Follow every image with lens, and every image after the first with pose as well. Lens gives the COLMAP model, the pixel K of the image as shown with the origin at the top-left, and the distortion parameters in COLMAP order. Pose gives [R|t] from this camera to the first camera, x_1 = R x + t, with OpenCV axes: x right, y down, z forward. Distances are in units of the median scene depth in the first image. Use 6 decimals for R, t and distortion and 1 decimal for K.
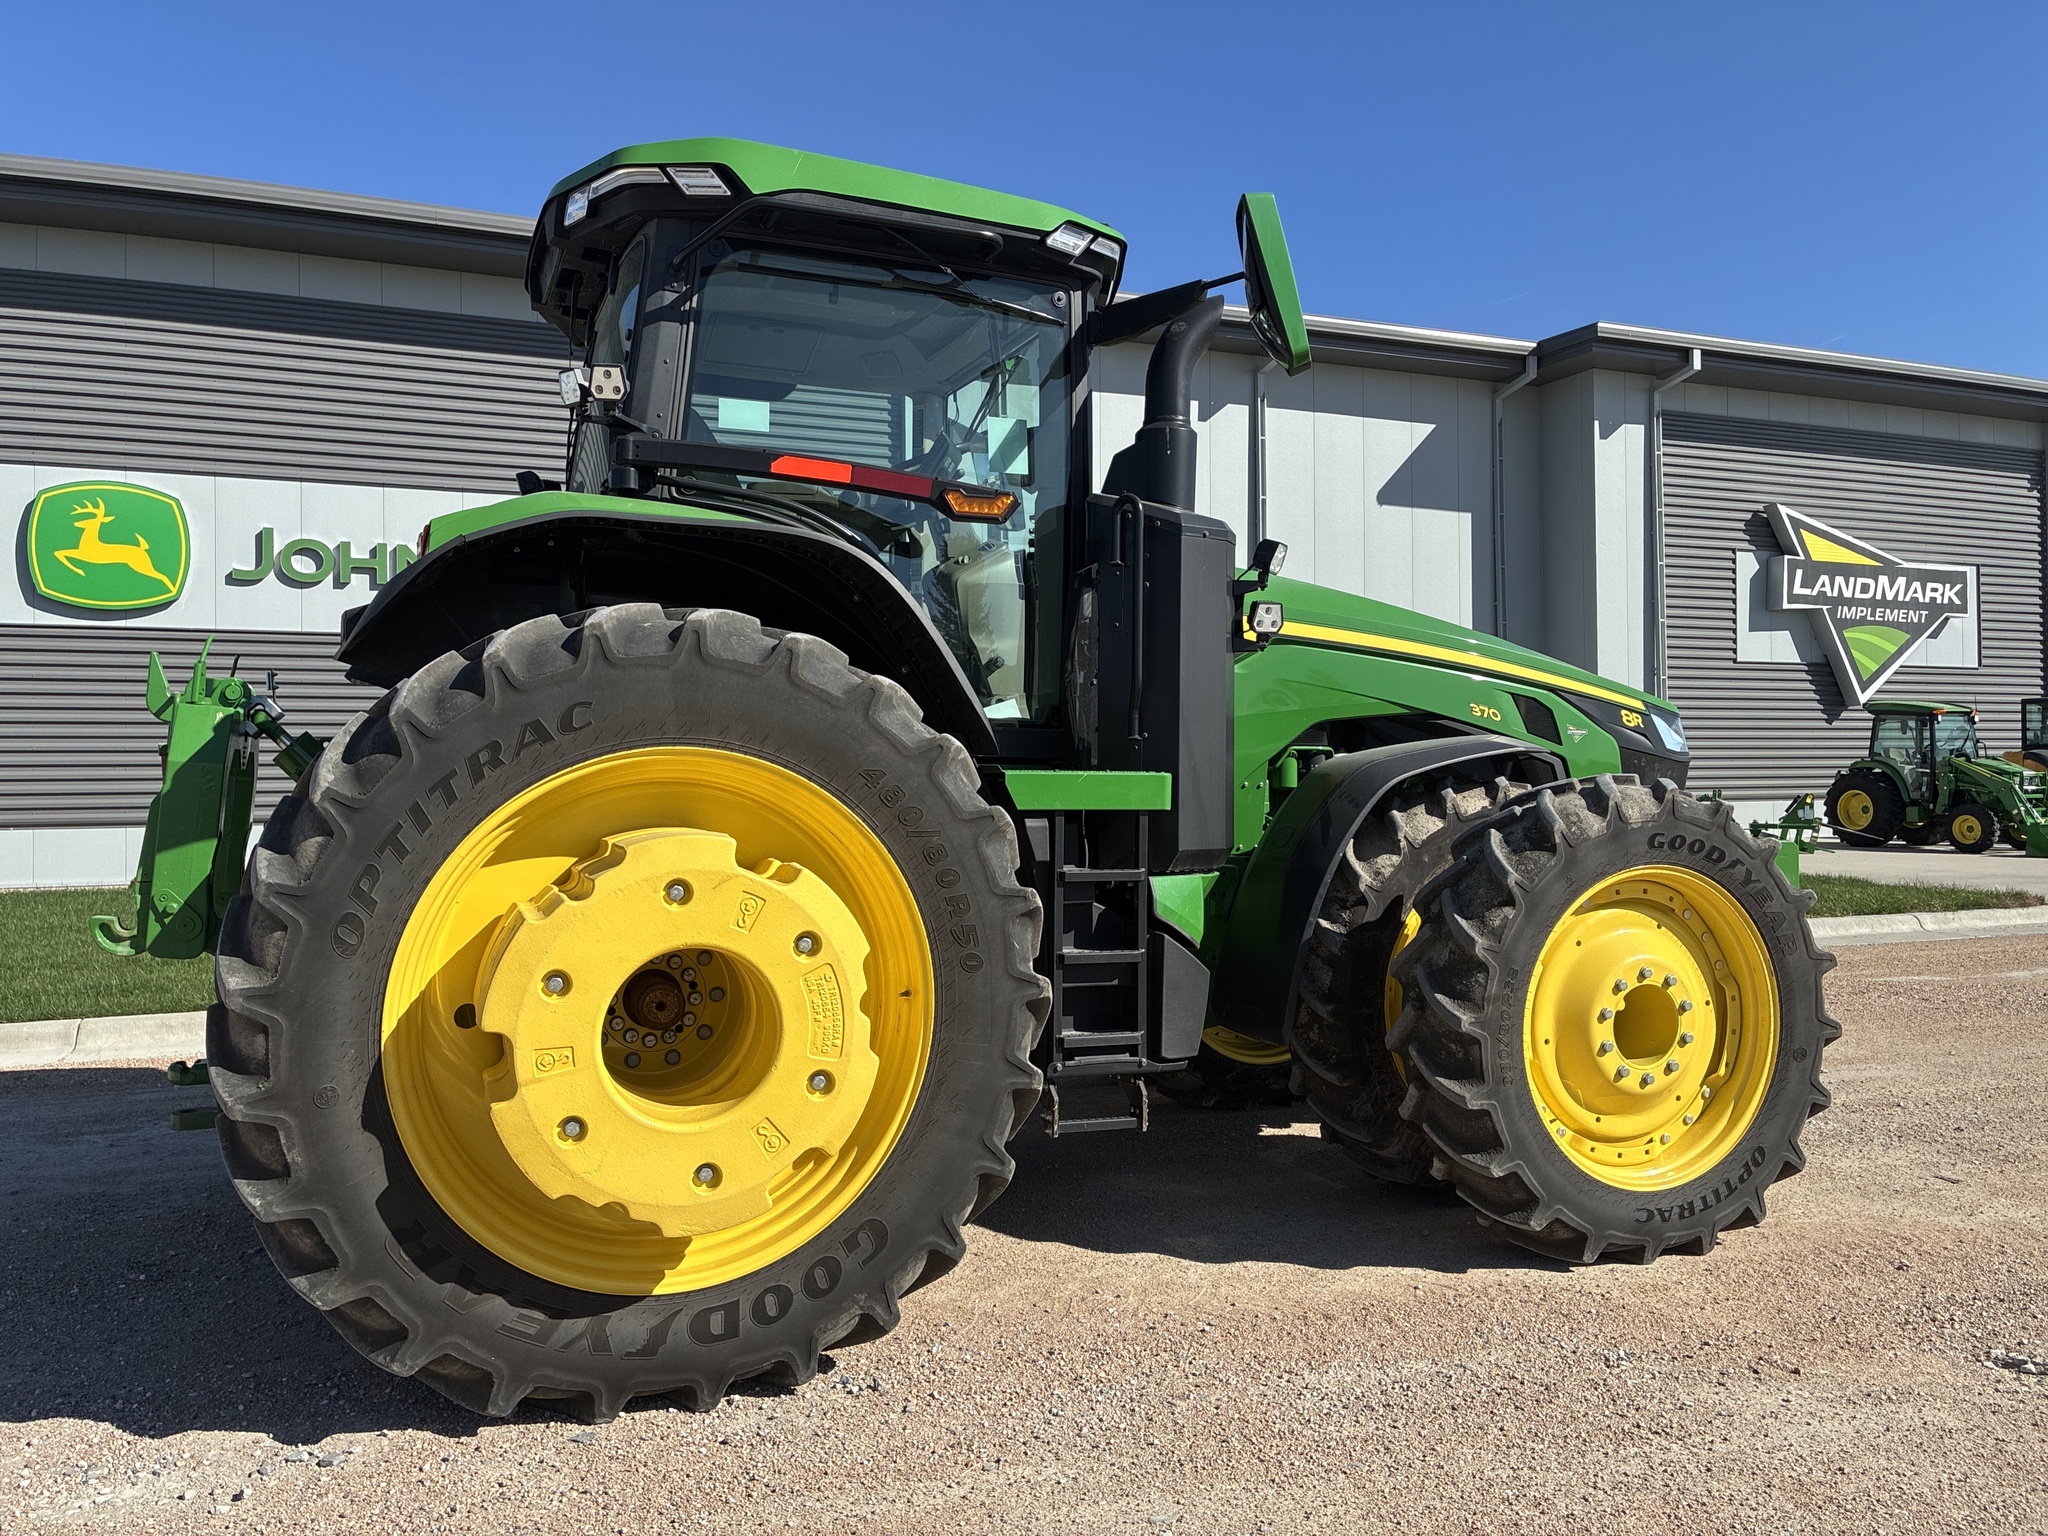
lens RADIAL K [[1561.3, 0, 1016.5], [0, 1561.3, 768.6], [0, 0, 1]] dist [0.040067, -0.048824]
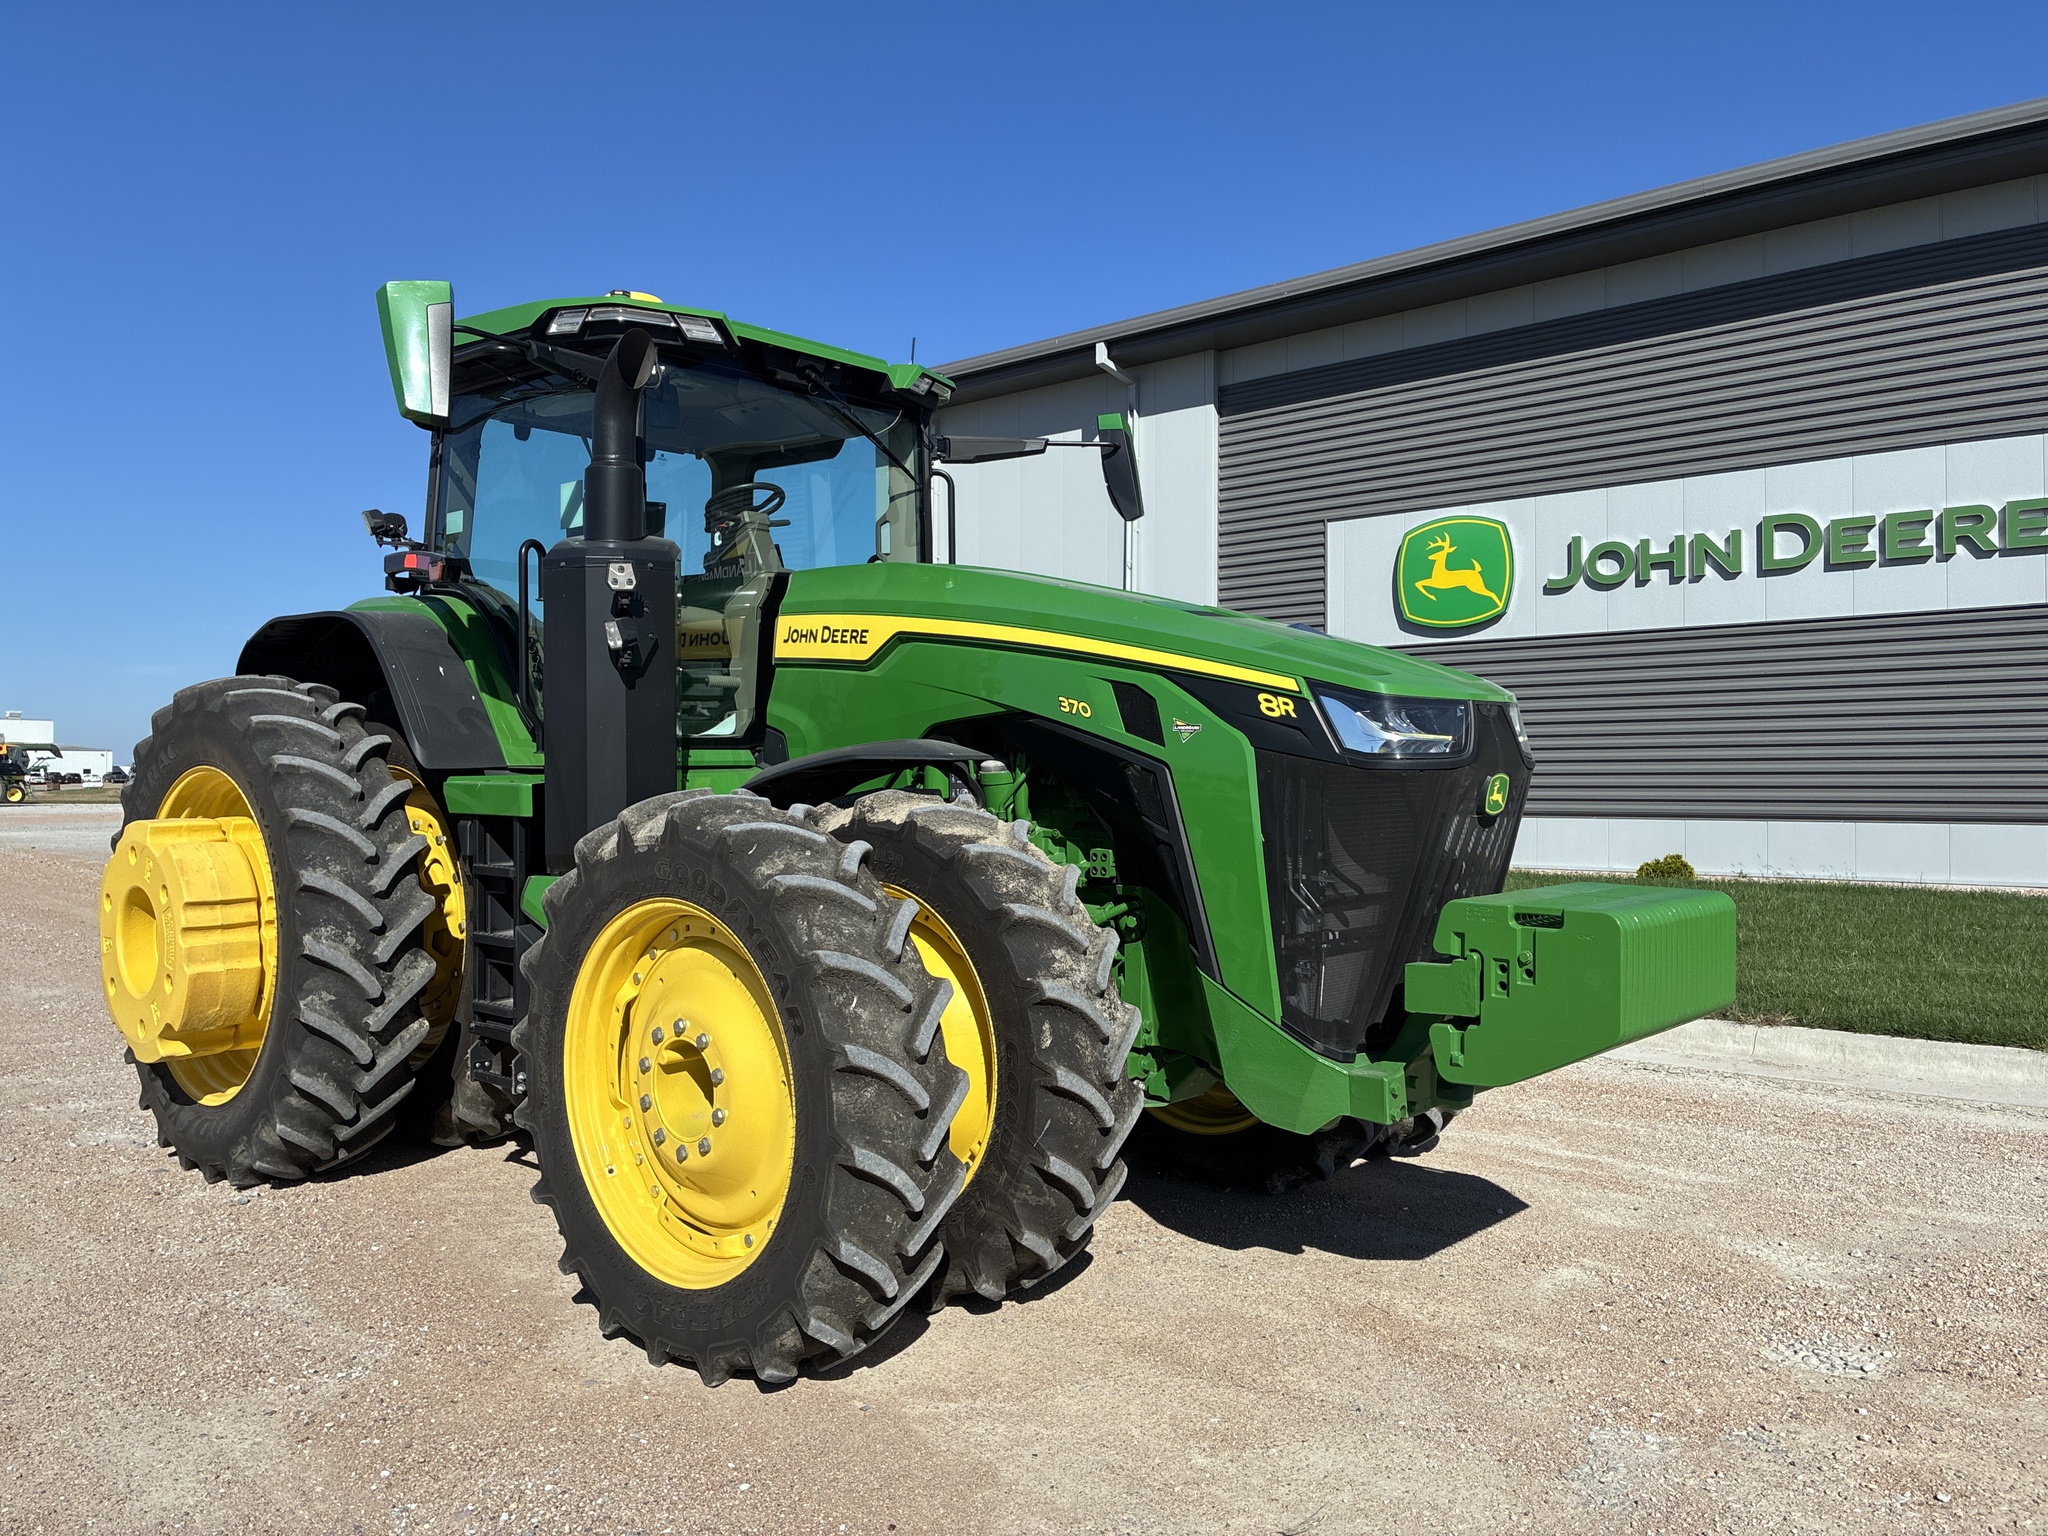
lens RADIAL K [[1561.3, 0, 1032.3], [0, 1561.3, 768.7], [0, 0, 1]] dist [0.040067, -0.048824]
pose [[0.450936, 0.000930, -0.892556, 1.188787], [0.005020, 0.999981, 0.003578, -0.009565], [0.892542, -0.006094, 0.450923, 0.760655]]
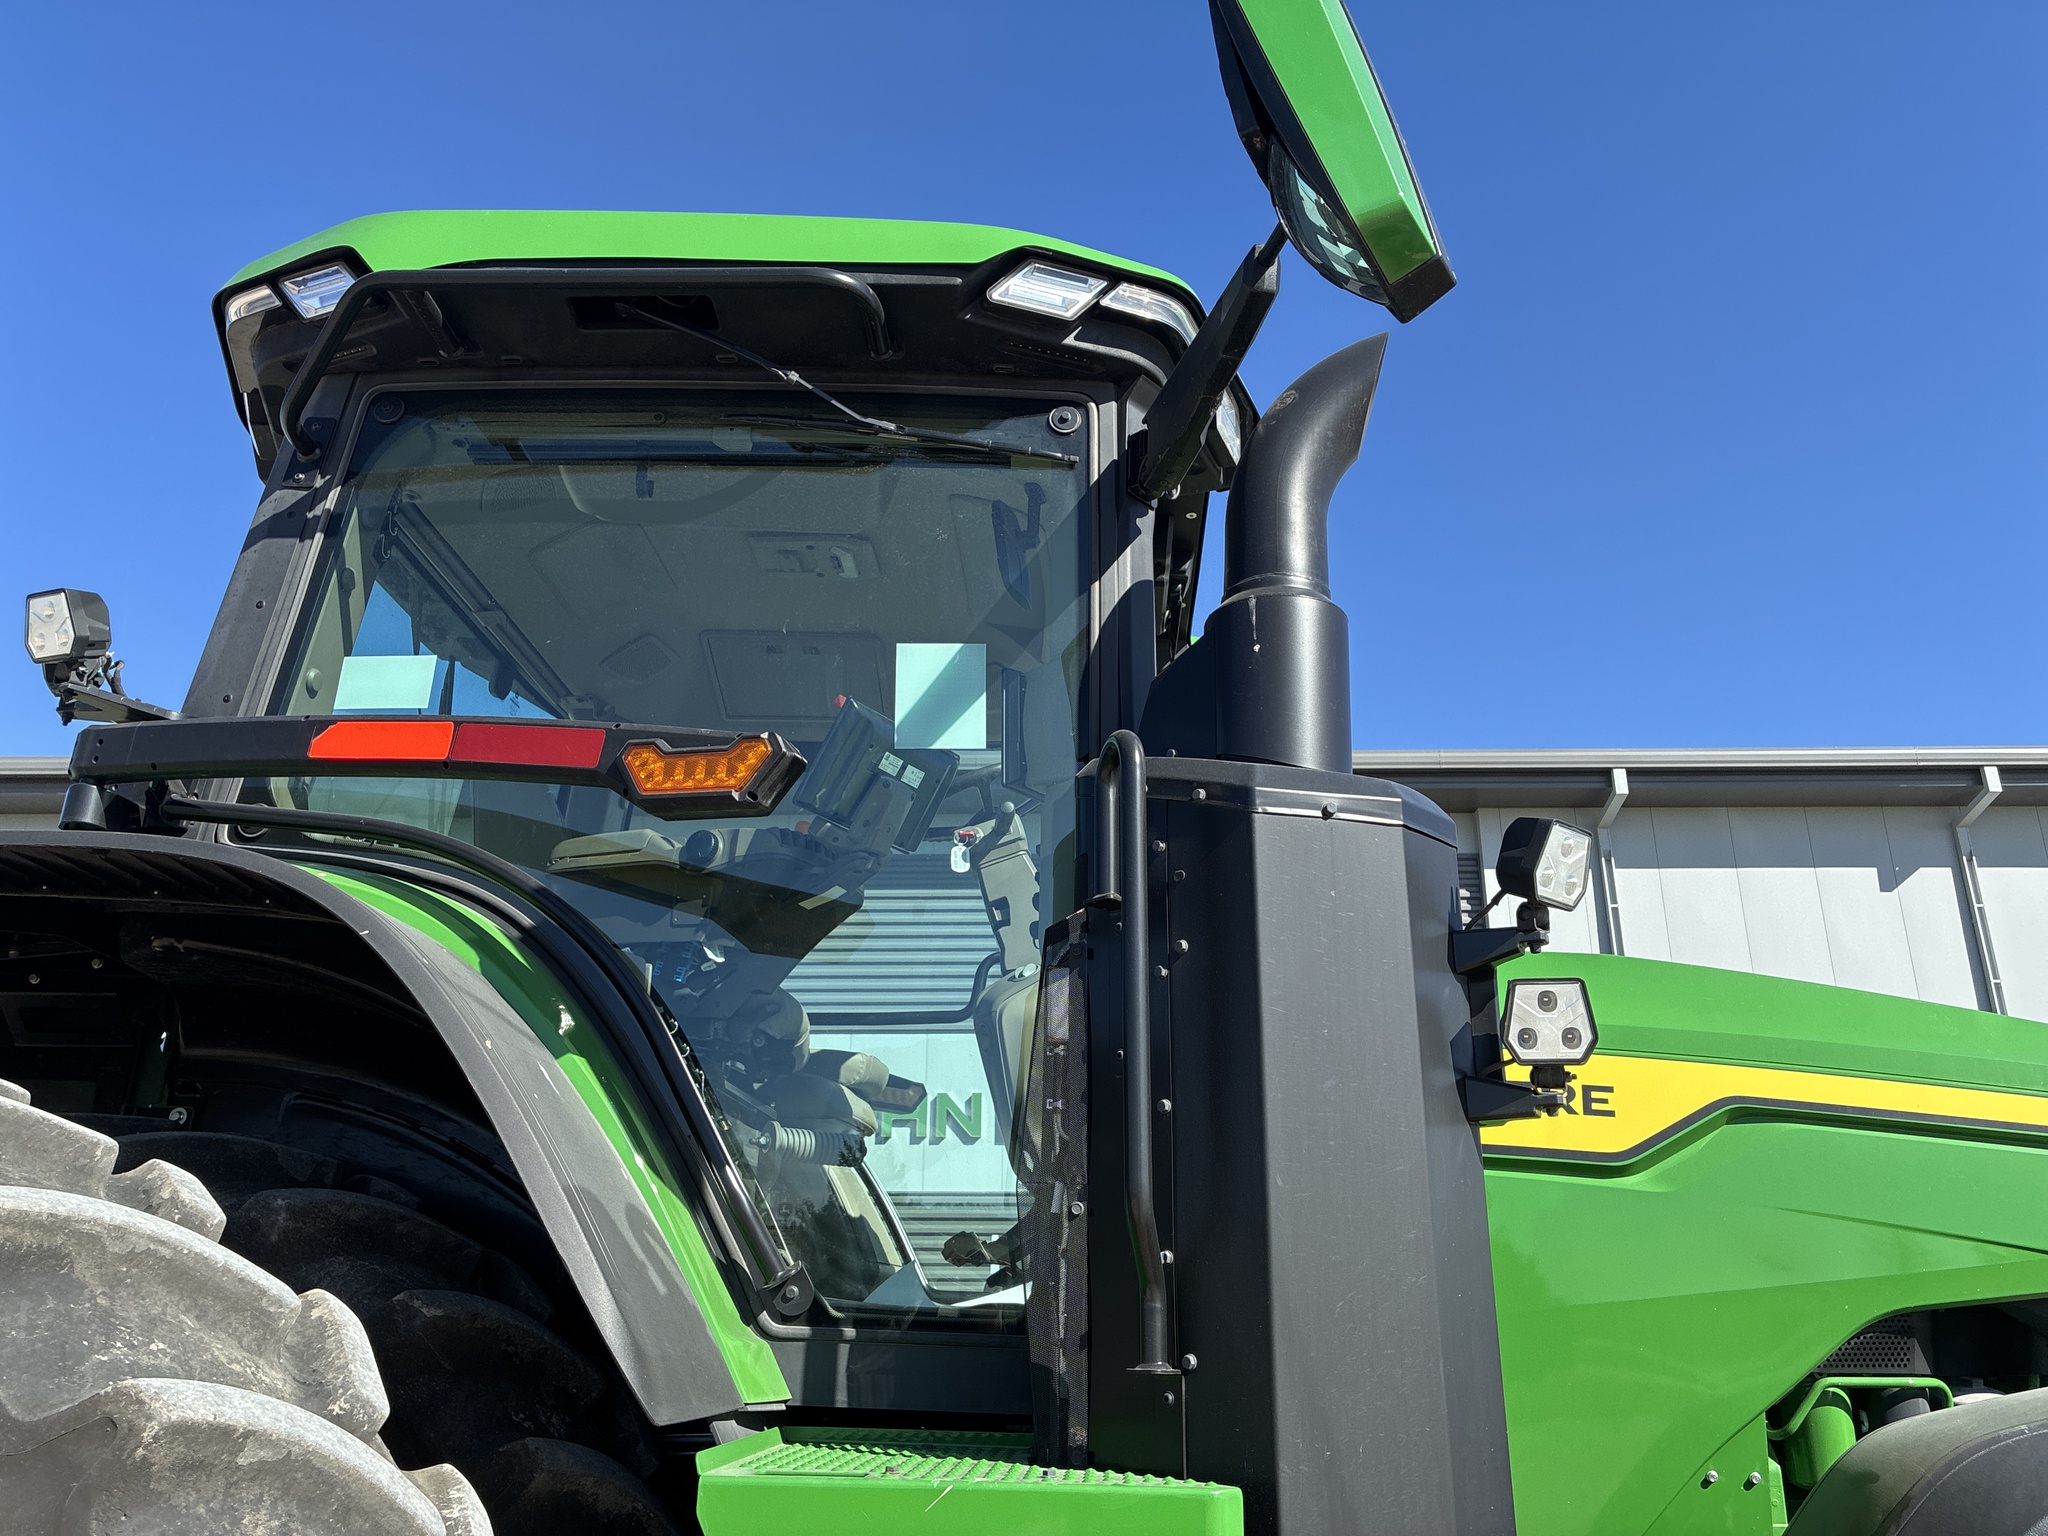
lens RADIAL K [[1561.3, 0, 1026.7], [0, 1561.3, 765.3], [0, 0, 1]] dist [0.040067, -0.048824]
pose [[0.912230, -0.130644, -0.388290, 0.195635], [-0.011094, 0.939565, -0.342190, -0.025018], [0.409528, 0.316463, 0.855650, 0.603357]]
